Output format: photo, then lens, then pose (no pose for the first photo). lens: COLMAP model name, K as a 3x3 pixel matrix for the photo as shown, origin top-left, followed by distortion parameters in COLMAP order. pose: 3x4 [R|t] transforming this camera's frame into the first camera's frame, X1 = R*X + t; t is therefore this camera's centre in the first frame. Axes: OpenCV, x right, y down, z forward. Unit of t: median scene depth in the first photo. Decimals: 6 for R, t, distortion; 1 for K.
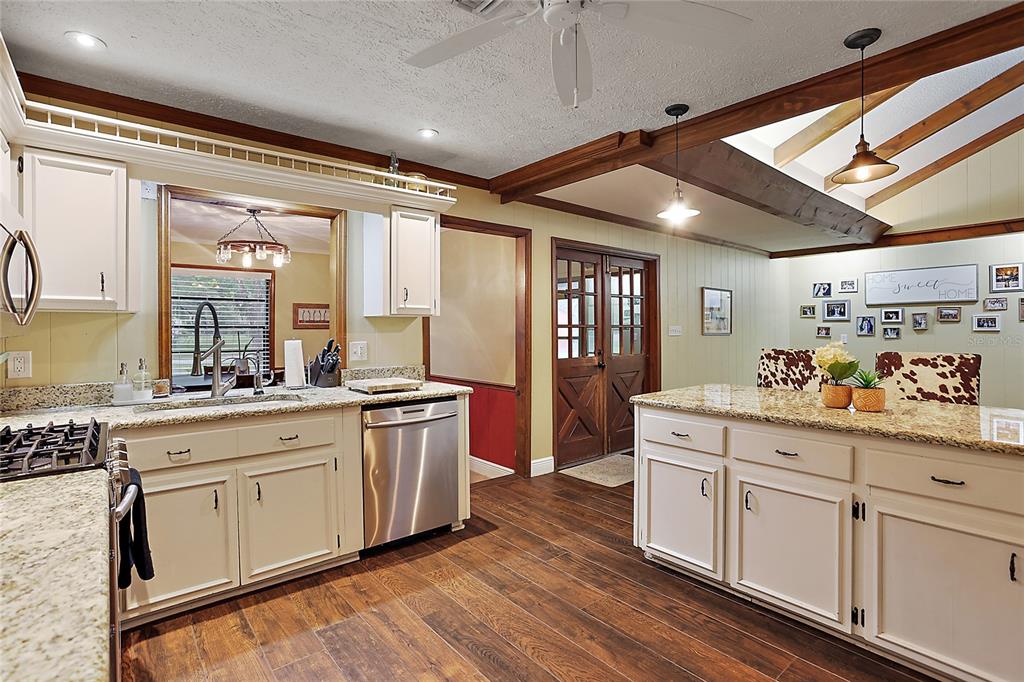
lens RADIAL K [[497.4, 0, 508.4], [0, 497.4, 325.9], [0, 0, 1]] dist [-0.054057, 0.026096]
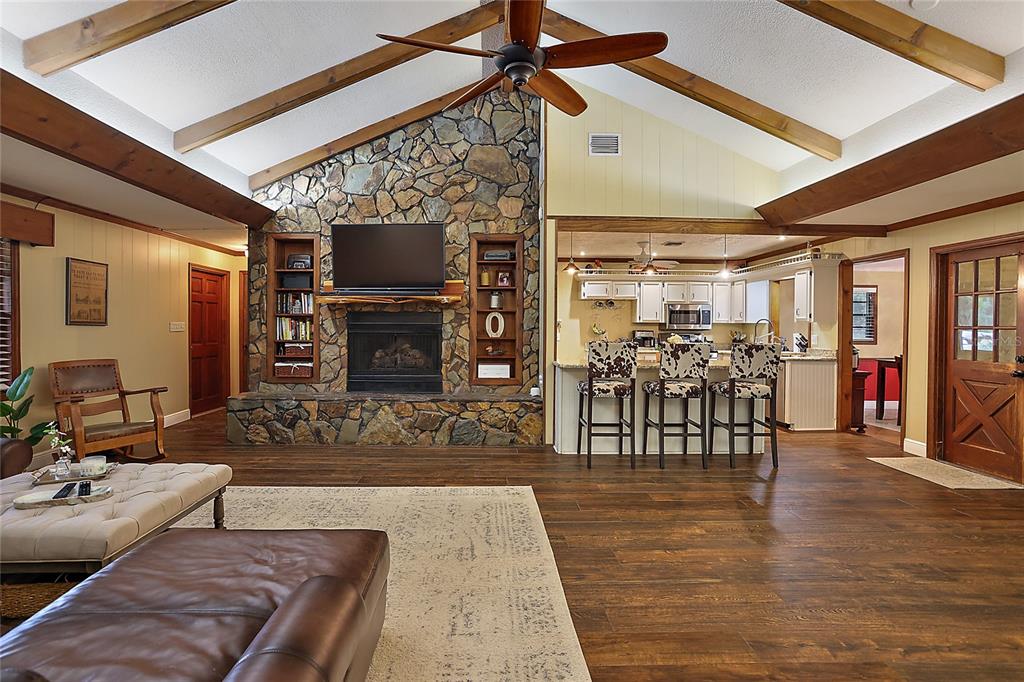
lens RADIAL K [[503.6, 0, 504.2], [0, 503.6, 331.6], [0, 0, 1]] dist [-0.055508, 0.030343]
pose [[-0.612946, 0.005433, -0.790106, 2.181775], [-0.002902, 0.999954, 0.009127, 0.003443], [0.790119, 0.007887, -0.612902, 1.309125]]
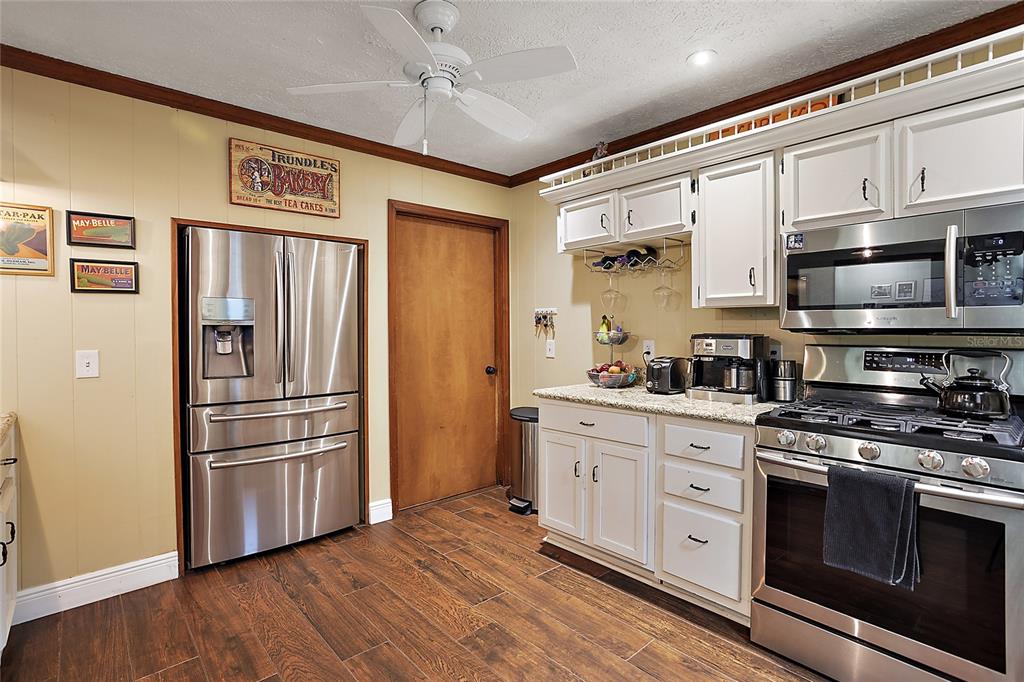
lens RADIAL K [[503.6, 0, 504.2], [0, 503.6, 331.6], [0, 0, 1]] dist [-0.055508, 0.030343]
pose [[-0.999241, 0.005999, -0.038484, -0.005784], [0.005764, 0.999964, 0.006196, 0.008473], [0.038520, 0.005969, -0.999240, 1.033803]]
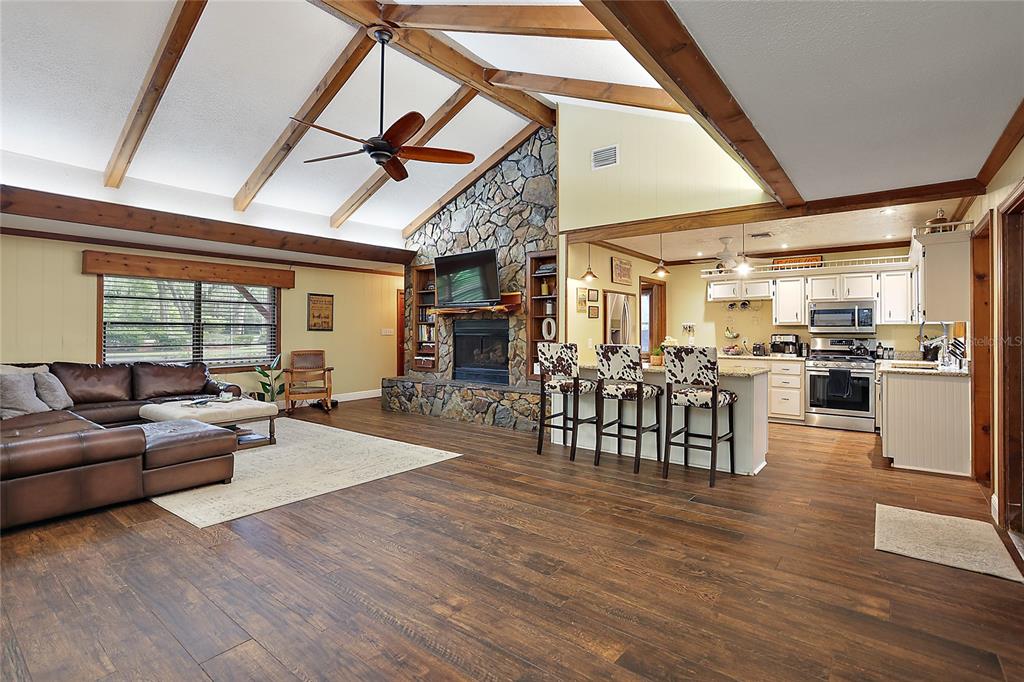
lens RADIAL K [[497.4, 0, 508.4], [0, 497.4, 325.9], [0, 0, 1]] dist [-0.054057, 0.026096]
pose [[-0.976113, -0.002971, -0.217244, 1.346143], [0.000155, 0.999897, -0.014373, 0.013205], [0.217265, -0.014063, -0.976011, 2.186343]]
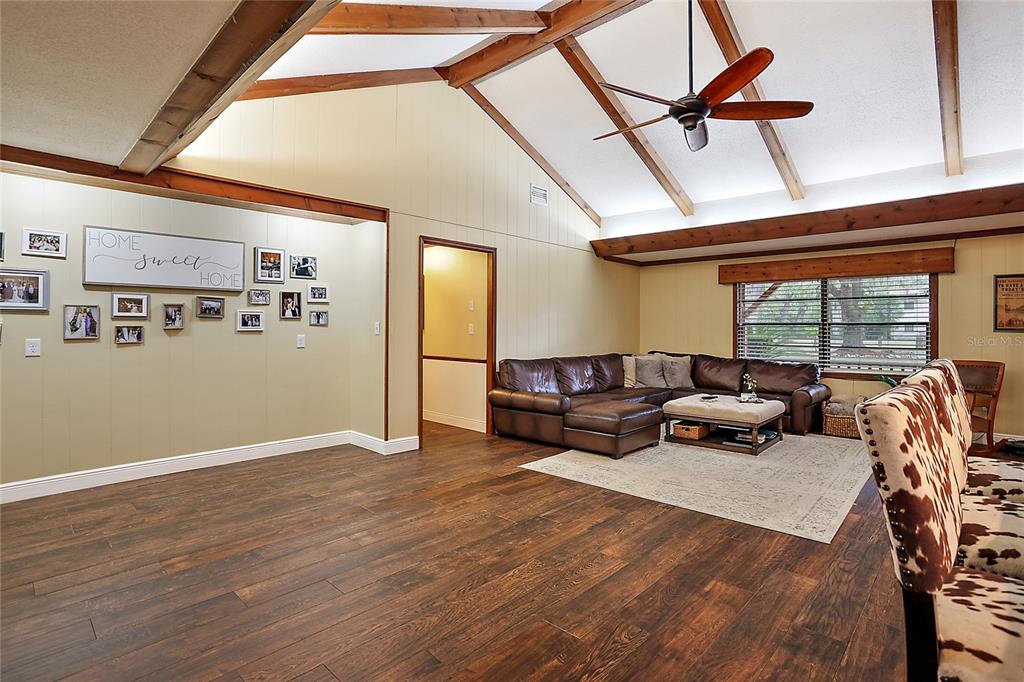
lens RADIAL K [[506.5, 0, 505.1], [0, 506.5, 321.6], [0, 0, 1]] dist [-0.056065, 0.029829]
pose [[-0.116550, 0.014348, 0.993081, 0.280548], [-0.008920, 0.999840, -0.015492, 0.007536], [-0.993145, -0.010664, -0.116403, 1.308426]]
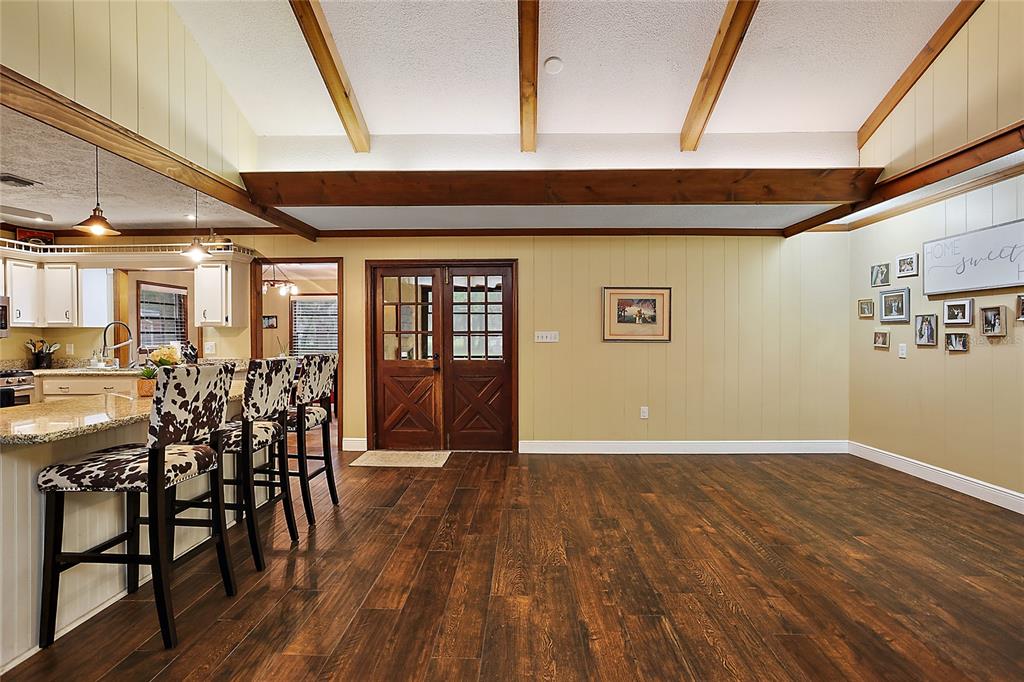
lens RADIAL K [[498.2, 0, 508.1], [0, 498.2, 339.1], [0, 0, 1]] dist [-0.054425, 0.030470]
pose [[0.753711, 0.006589, -0.657173, 1.636256], [0.003567, 0.999894, 0.014116, 0.001656], [0.657196, -0.012983, 0.753608, 0.439169]]
